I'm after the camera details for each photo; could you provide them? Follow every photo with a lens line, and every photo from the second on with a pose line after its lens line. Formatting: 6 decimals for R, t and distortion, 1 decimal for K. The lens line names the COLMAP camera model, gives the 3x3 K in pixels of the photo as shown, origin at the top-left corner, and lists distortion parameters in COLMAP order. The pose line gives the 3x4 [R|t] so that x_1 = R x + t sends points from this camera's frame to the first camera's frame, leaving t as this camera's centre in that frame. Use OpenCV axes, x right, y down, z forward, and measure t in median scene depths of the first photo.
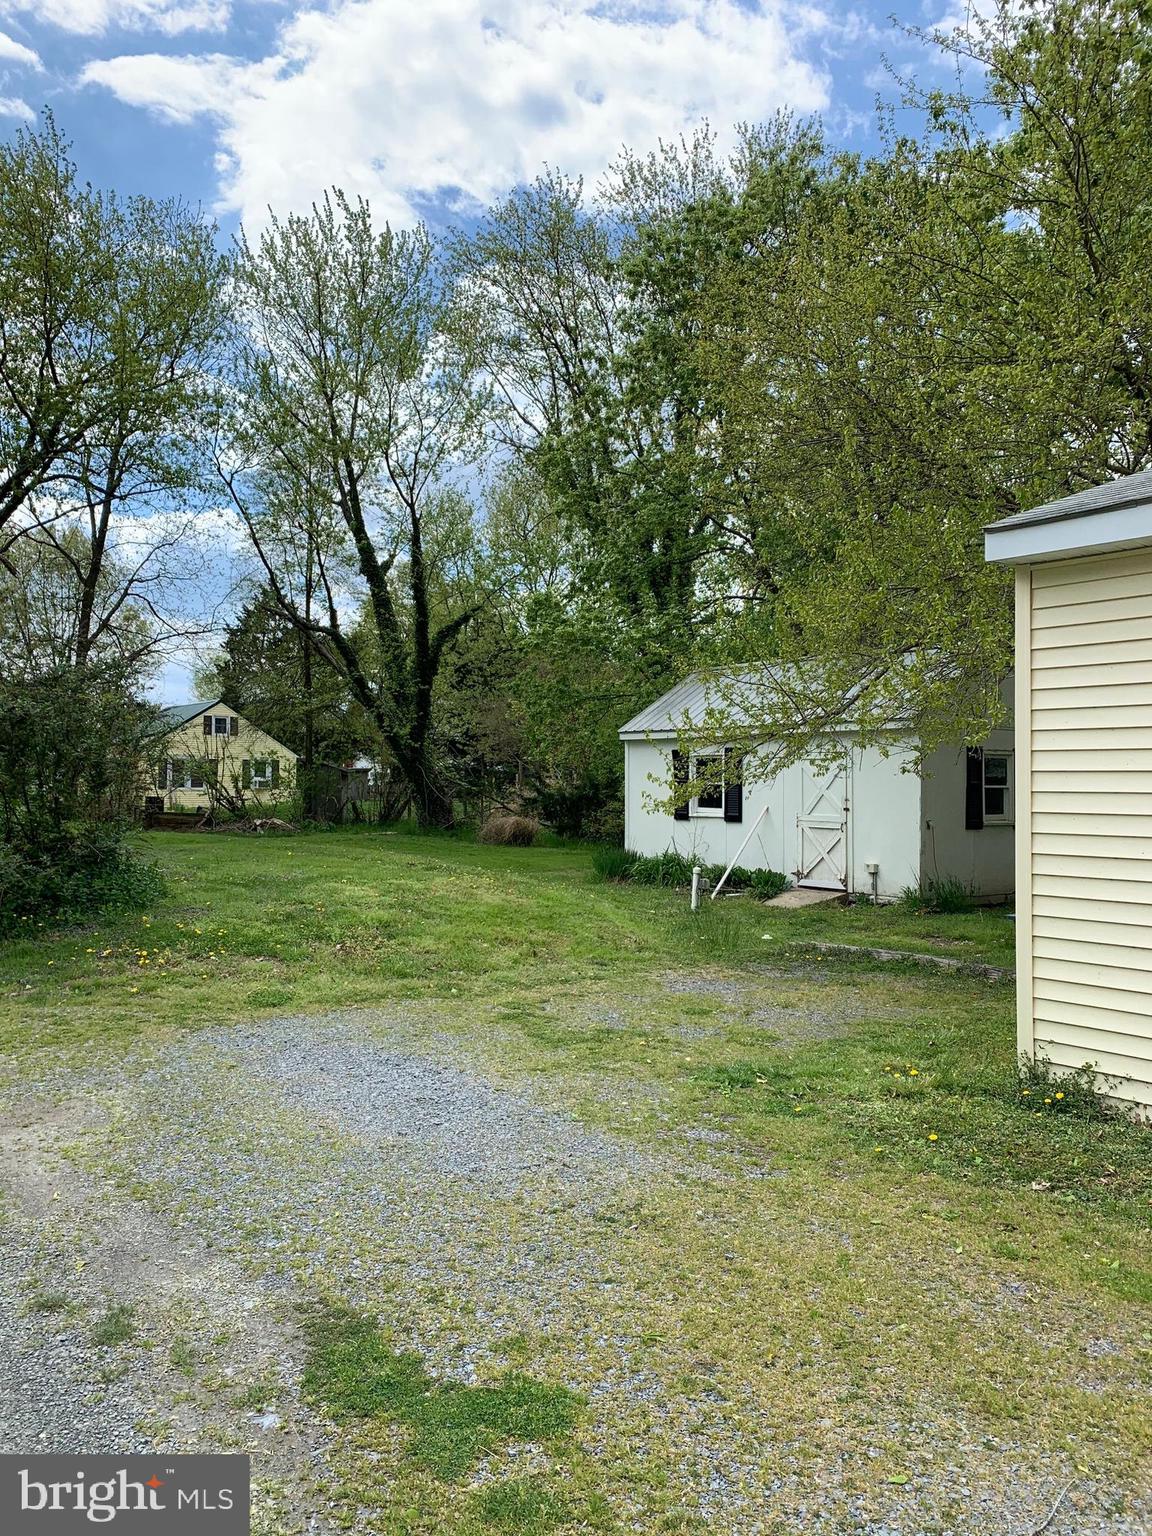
lens RADIAL K [[1179.6, 0, 576.0], [0, 1179.6, 768.0], [0, 0, 1]] dist [0.054687, -0.001762]
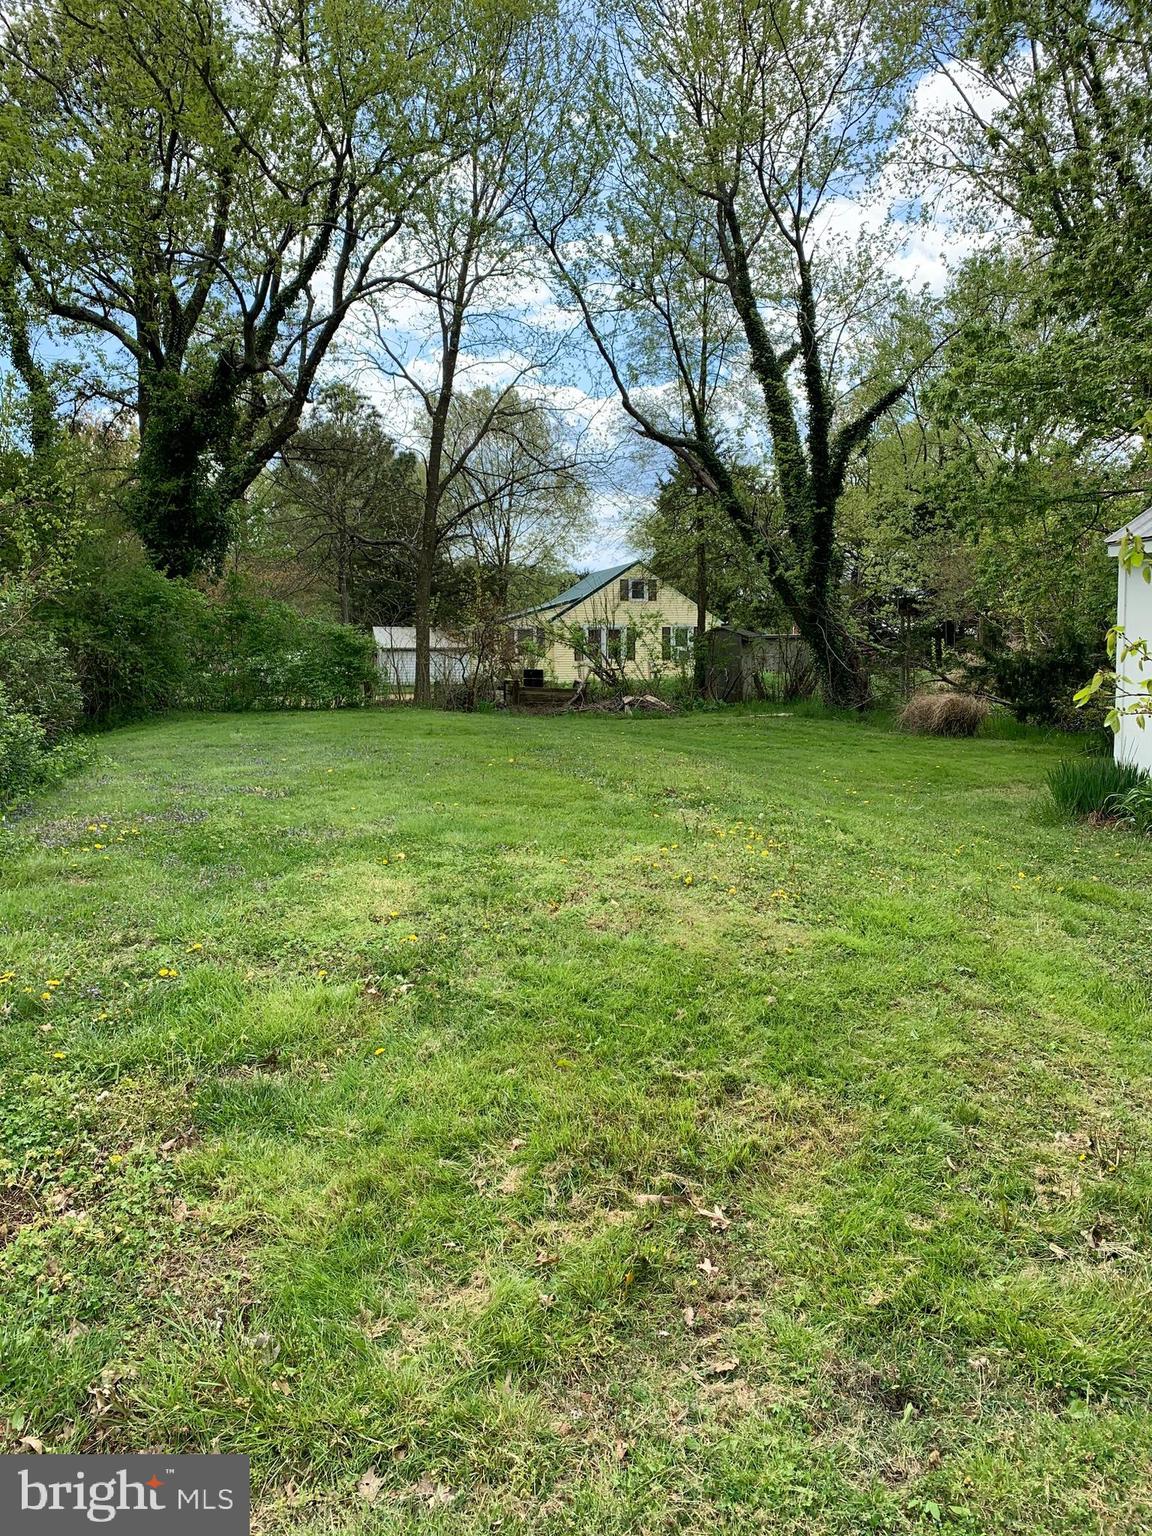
lens RADIAL K [[1179.6, 0, 576.0], [0, 1179.6, 768.0], [0, 0, 1]] dist [0.054687, -0.001762]
pose [[0.921380, 0.023605, -0.387946, 0.015658], [0.019120, 0.994193, 0.105903, 0.005450], [0.388193, -0.104995, 0.915578, 0.233933]]
